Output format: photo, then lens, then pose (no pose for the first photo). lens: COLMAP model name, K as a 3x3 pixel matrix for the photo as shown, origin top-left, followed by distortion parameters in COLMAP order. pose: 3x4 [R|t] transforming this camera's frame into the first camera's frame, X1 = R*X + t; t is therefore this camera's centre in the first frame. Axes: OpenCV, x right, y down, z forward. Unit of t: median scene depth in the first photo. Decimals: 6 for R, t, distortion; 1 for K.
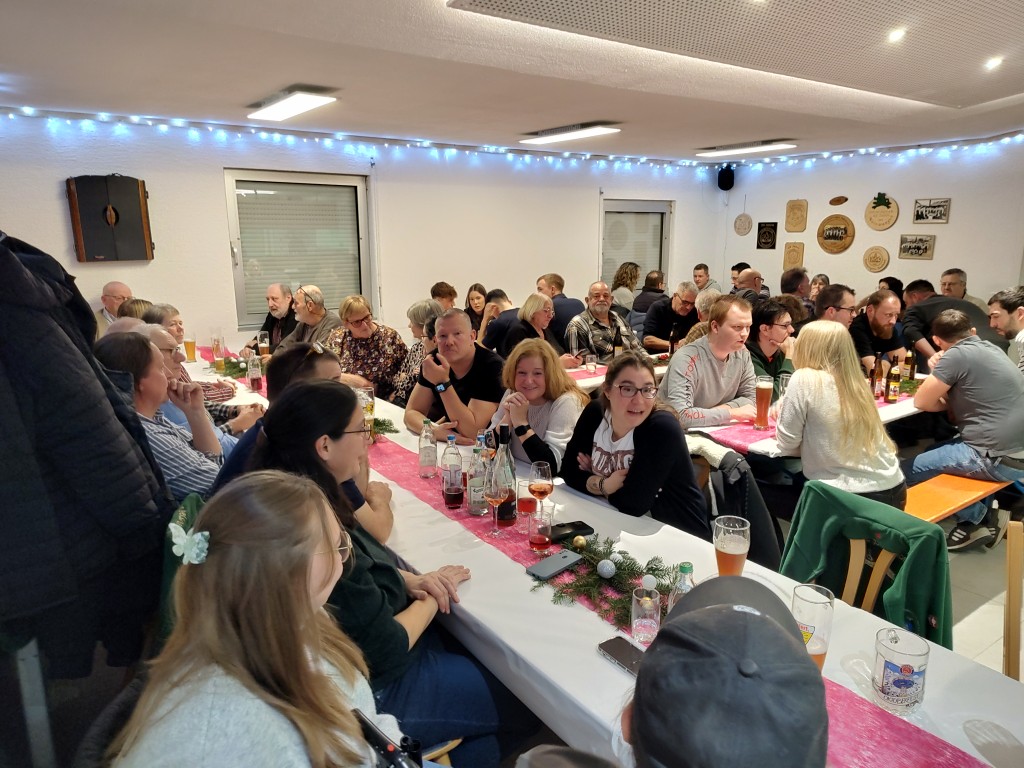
lens RADIAL K [[707.2, 0, 529.9], [0, 707.2, 387.1], [0, 0, 1]] dist [0.039929, -0.042515]
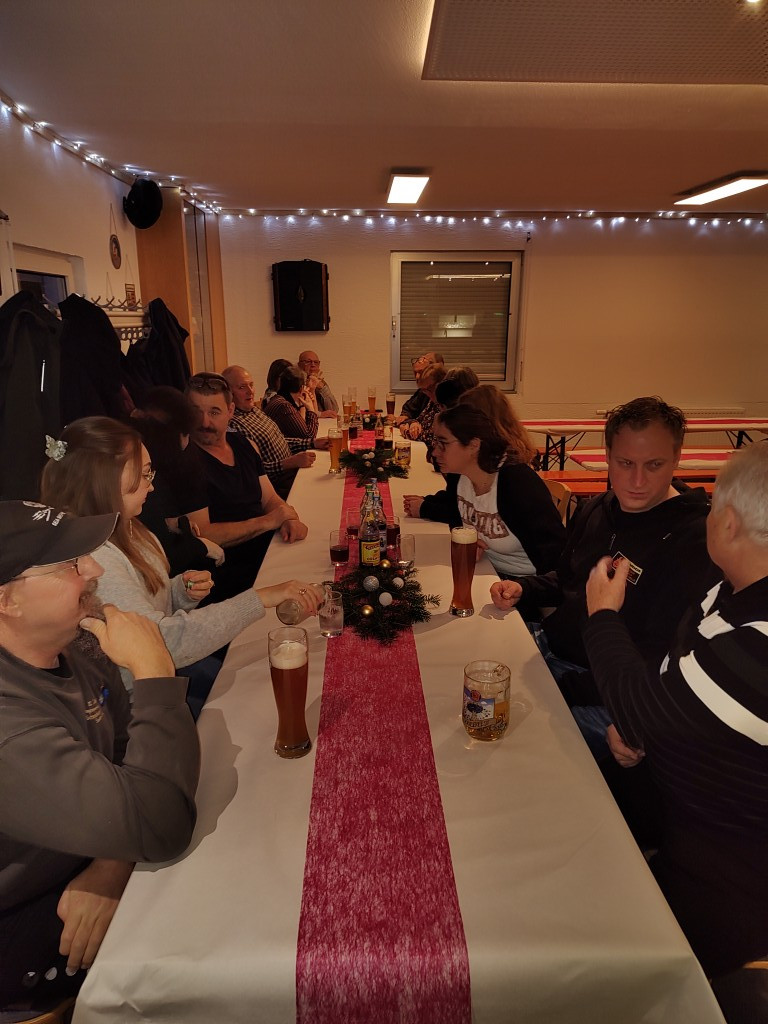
lens RADIAL K [[707.2, 0, 384.2], [0, 707.2, 531.1], [0, 0, 1]] dist [0.039929, -0.042515]
pose [[0.827722, 0.163095, -0.536913, 0.199093], [-0.122581, 0.986274, 0.110620, 0.010163], [0.547585, -0.025748, 0.836354, 0.021138]]
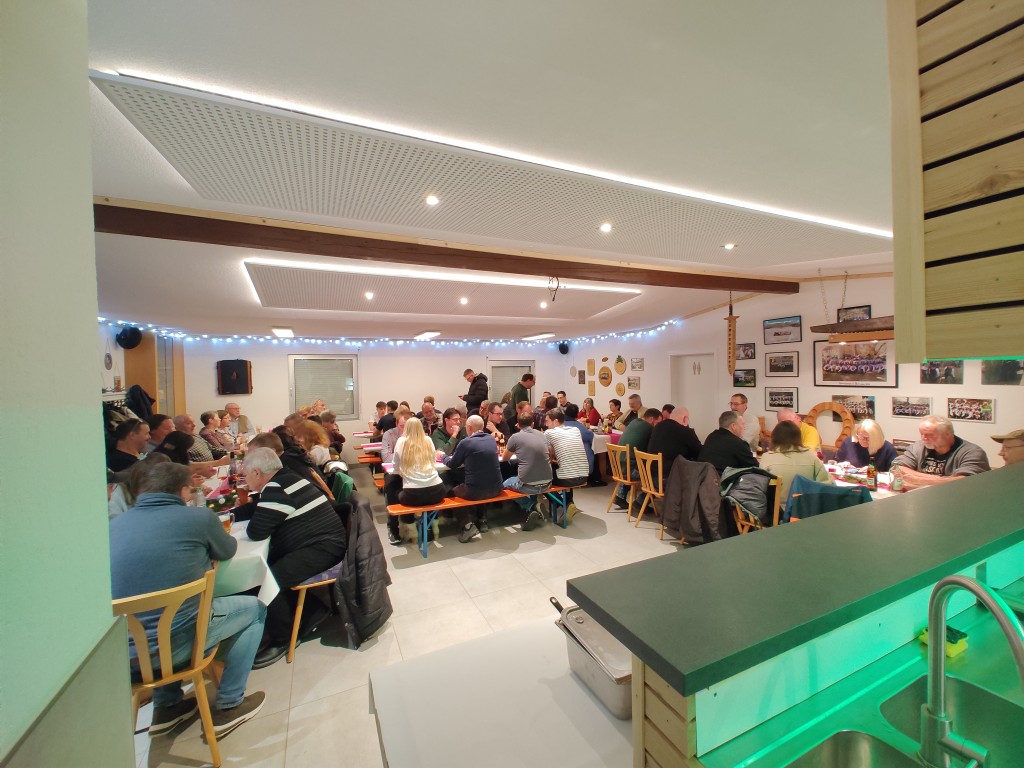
lens RADIAL K [[419.6, 0, 513.3], [0, 419.6, 382.1], [0, 0, 1]] dist [0.000248, 0.000257]
pose [[0.981618, -0.012928, -0.190420, 0.444033], [-0.023721, 0.981704, -0.188932, 0.018370], [0.189379, 0.189976, 0.963351, -0.131368]]
